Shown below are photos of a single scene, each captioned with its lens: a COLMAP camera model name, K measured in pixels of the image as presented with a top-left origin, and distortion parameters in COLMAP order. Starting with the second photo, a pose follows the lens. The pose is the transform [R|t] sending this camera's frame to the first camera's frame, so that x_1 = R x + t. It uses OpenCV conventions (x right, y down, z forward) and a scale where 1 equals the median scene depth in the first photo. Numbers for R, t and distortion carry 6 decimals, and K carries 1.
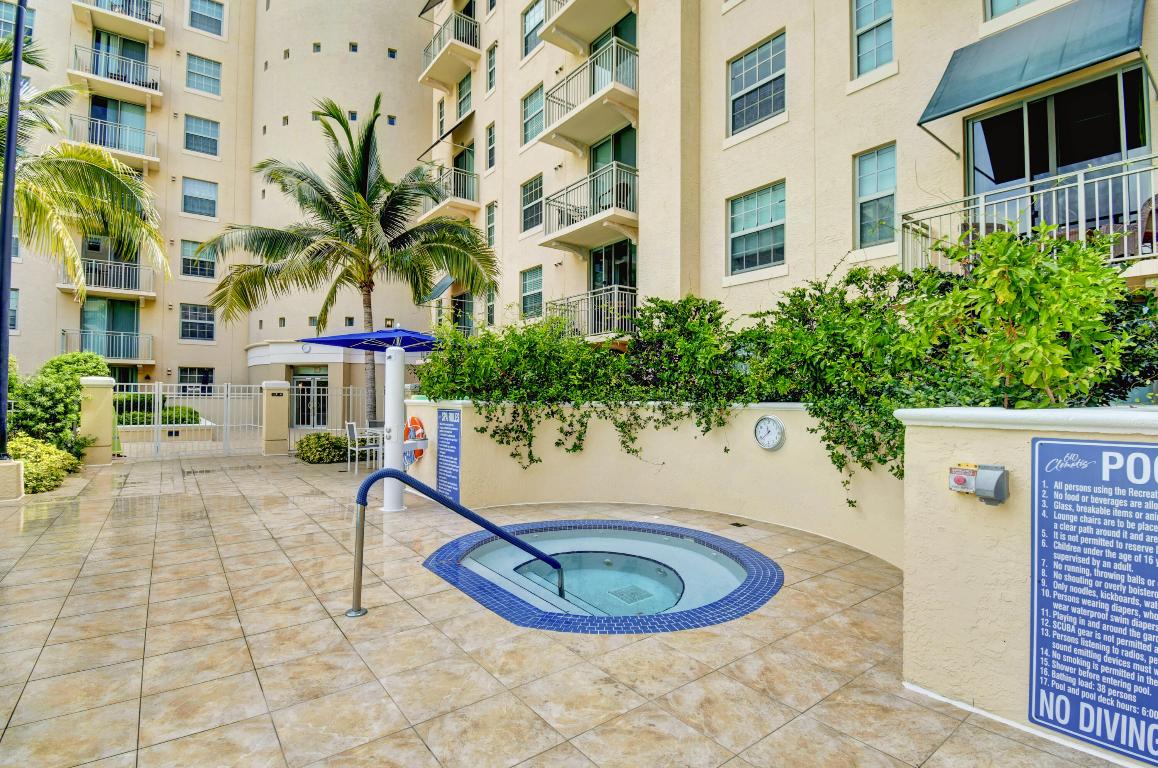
lens RADIAL K [[548.9, 0, 575.5], [0, 548.9, 393.4], [0, 0, 1]] dist [-0.031199, -0.003405]
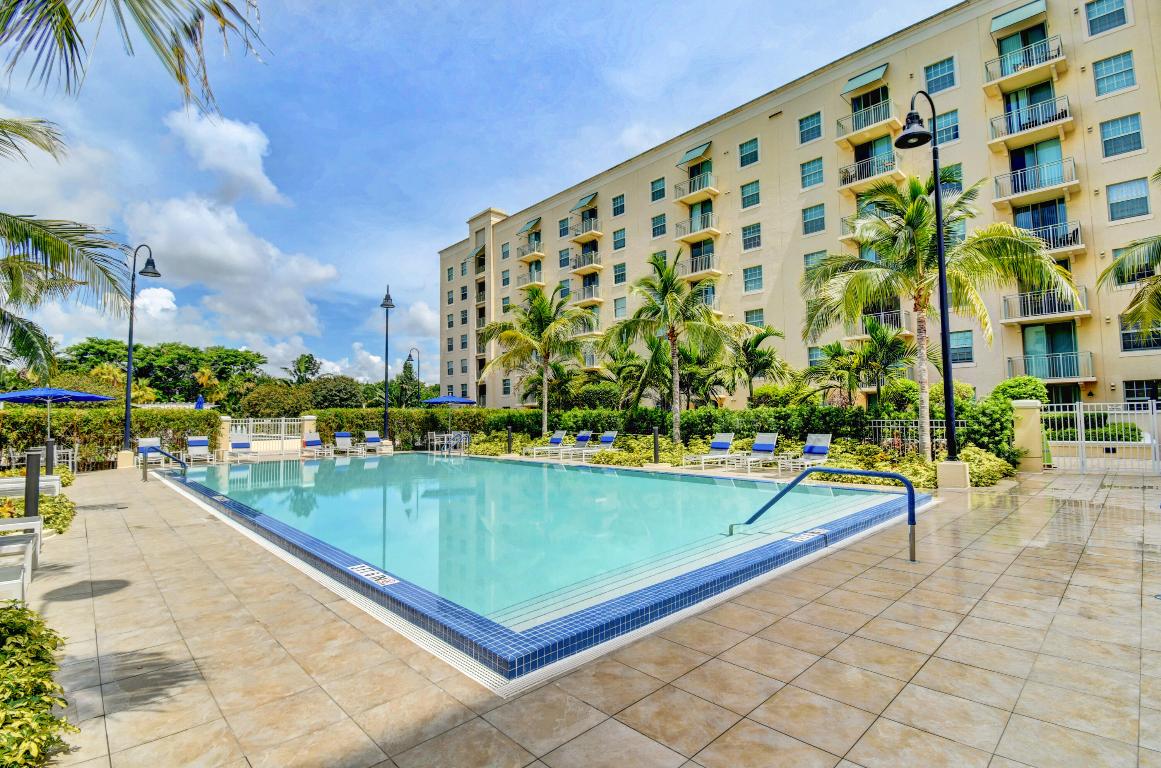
lens RADIAL K [[550.3, 0, 583.0], [0, 550.3, 385.7], [0, 0, 1]] dist [-0.031199, -0.003405]
pose [[0.112600, -0.065058, -0.991508, 0.177616], [0.022837, 0.997760, -0.062875, -0.008011], [0.993378, -0.015563, 0.113834, -0.119509]]
